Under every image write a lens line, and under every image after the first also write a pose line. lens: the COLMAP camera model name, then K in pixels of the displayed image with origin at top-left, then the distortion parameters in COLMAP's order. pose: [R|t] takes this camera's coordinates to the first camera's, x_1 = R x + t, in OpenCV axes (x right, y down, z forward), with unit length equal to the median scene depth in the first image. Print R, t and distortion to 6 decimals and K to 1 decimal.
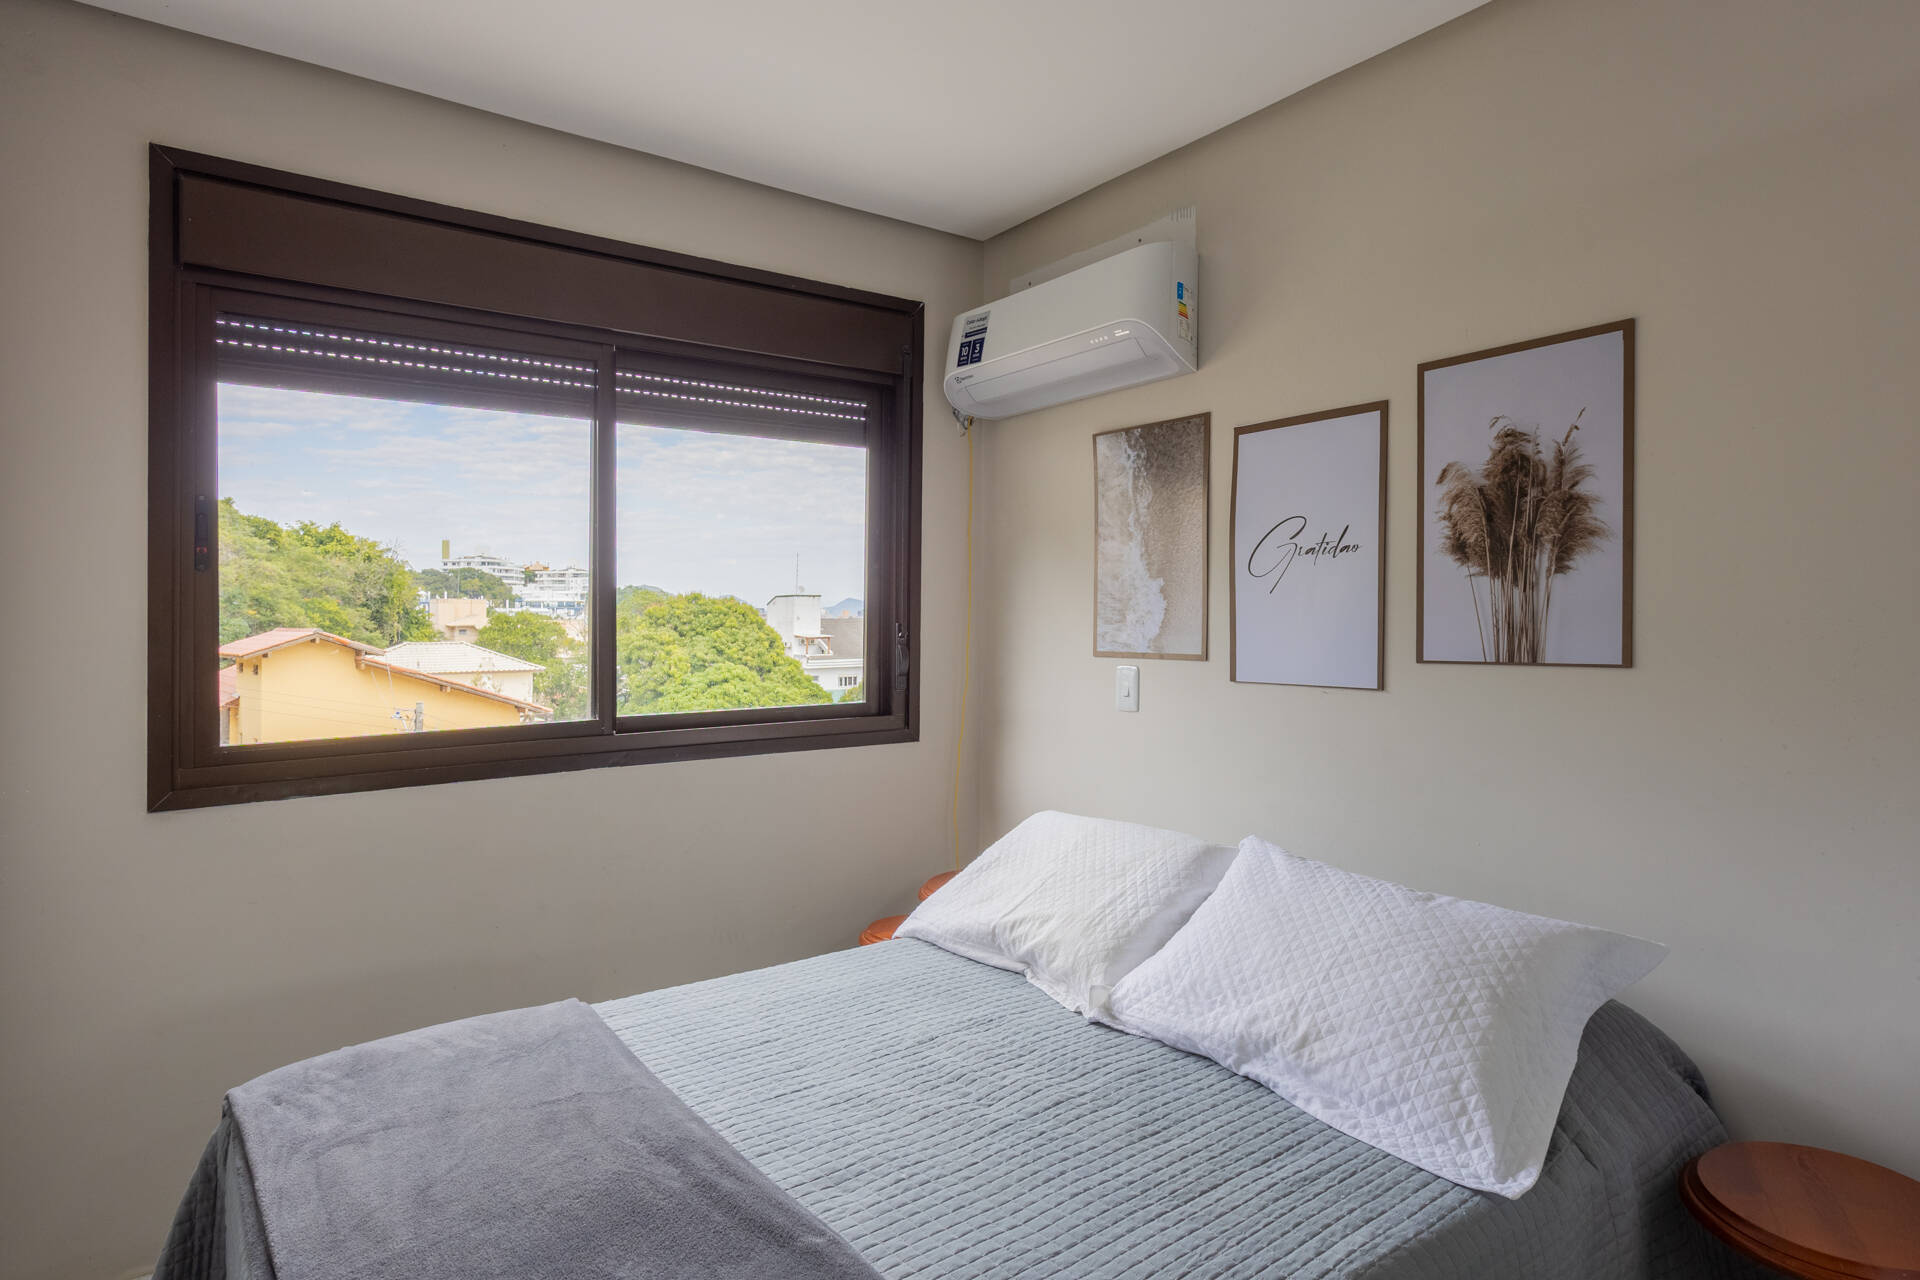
lens RADIAL K [[1052.9, 0, 991.8], [0, 1052.9, 626.2], [0, 0, 1]] dist [-0.005421, 0.001960]
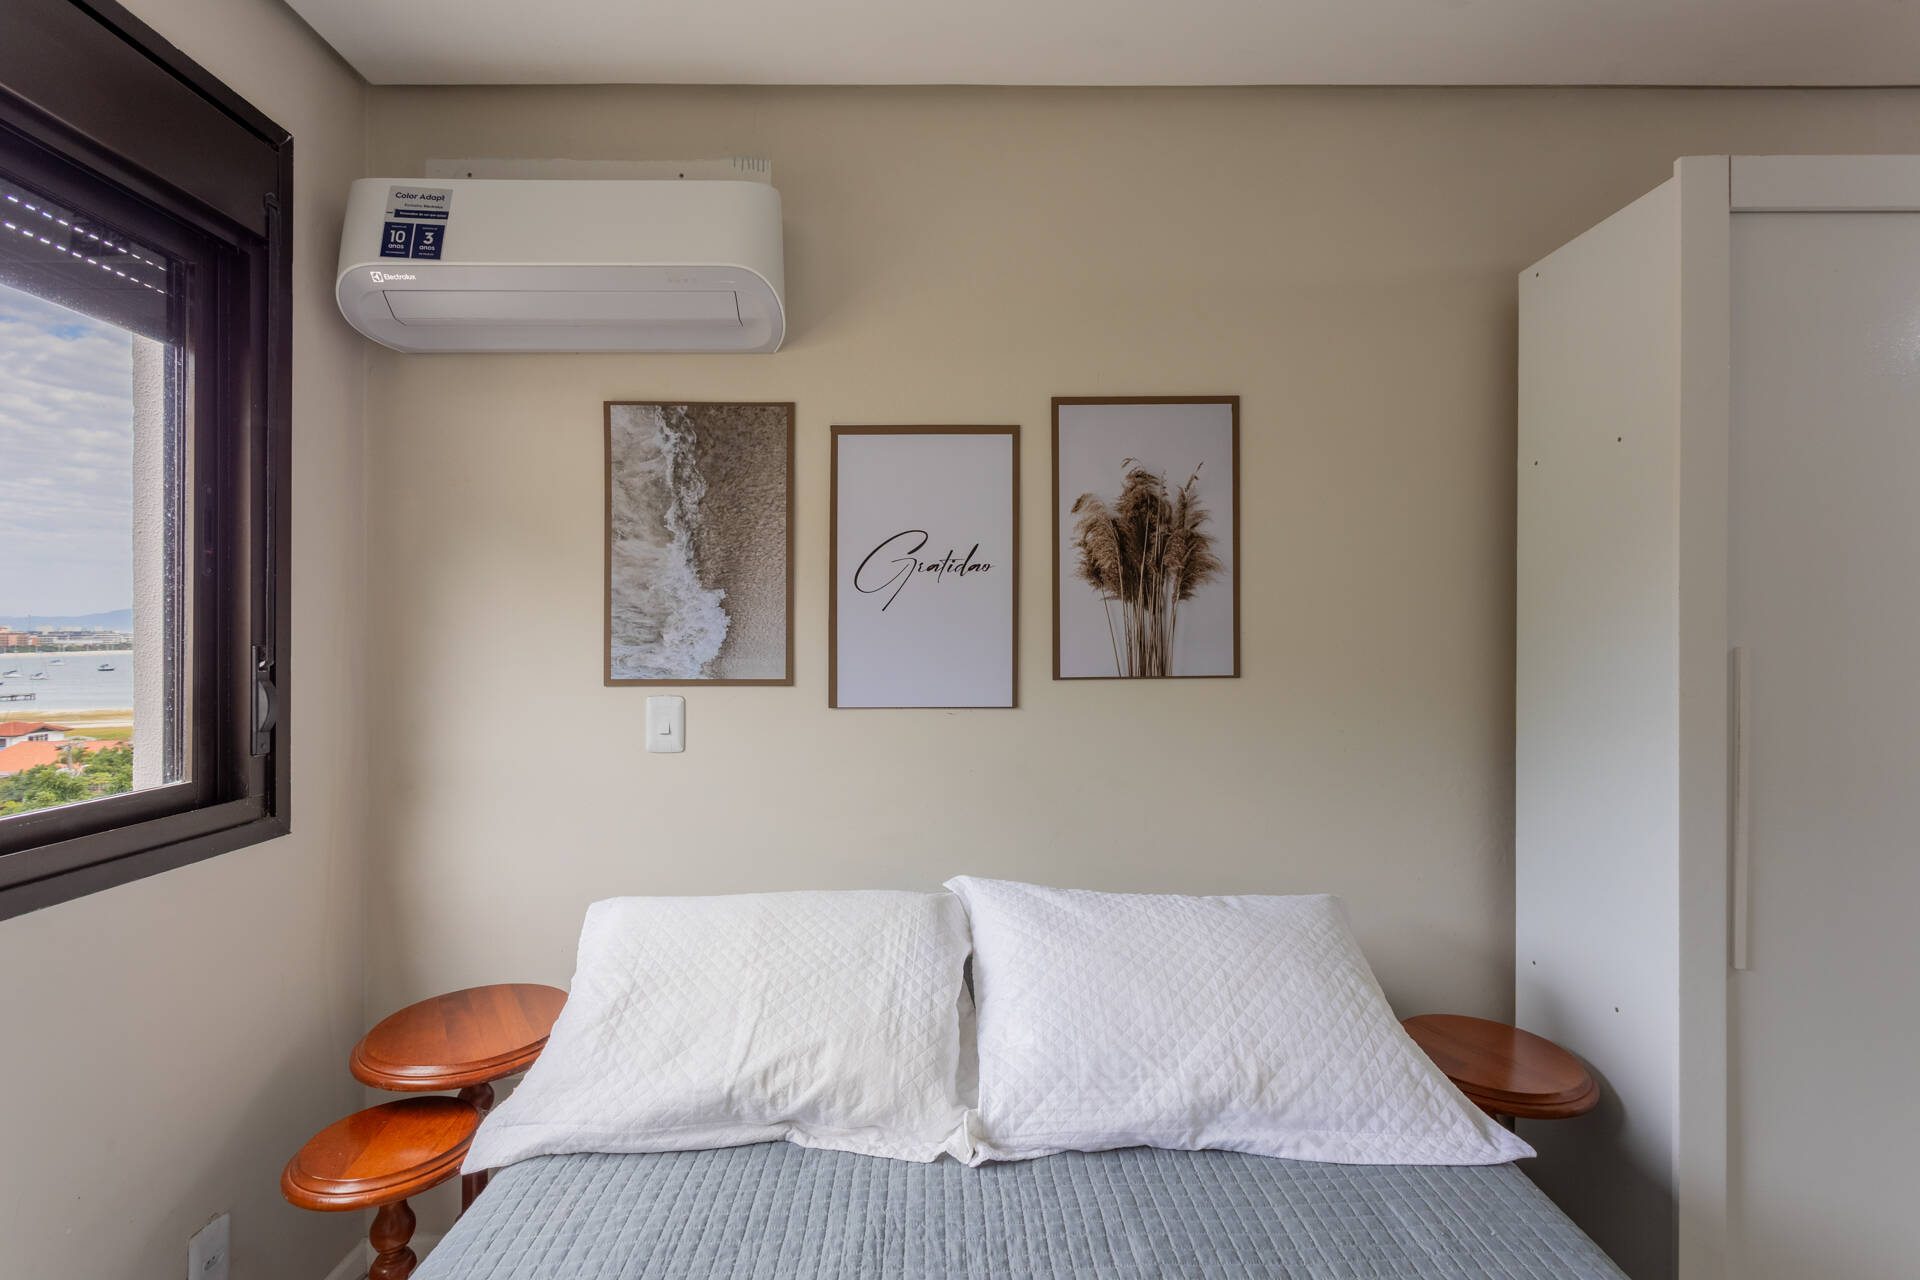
lens RADIAL K [[918.0, 0, 934.4], [0, 918.0, 628.9], [0, 0, 1]] dist [-0.001525, 0.000210]
pose [[0.607106, 0.005532, 0.794602, -0.419236], [0.005279, 0.999926, -0.010995, -0.007011], [-0.794603, 0.010870, 0.607032, 0.562916]]
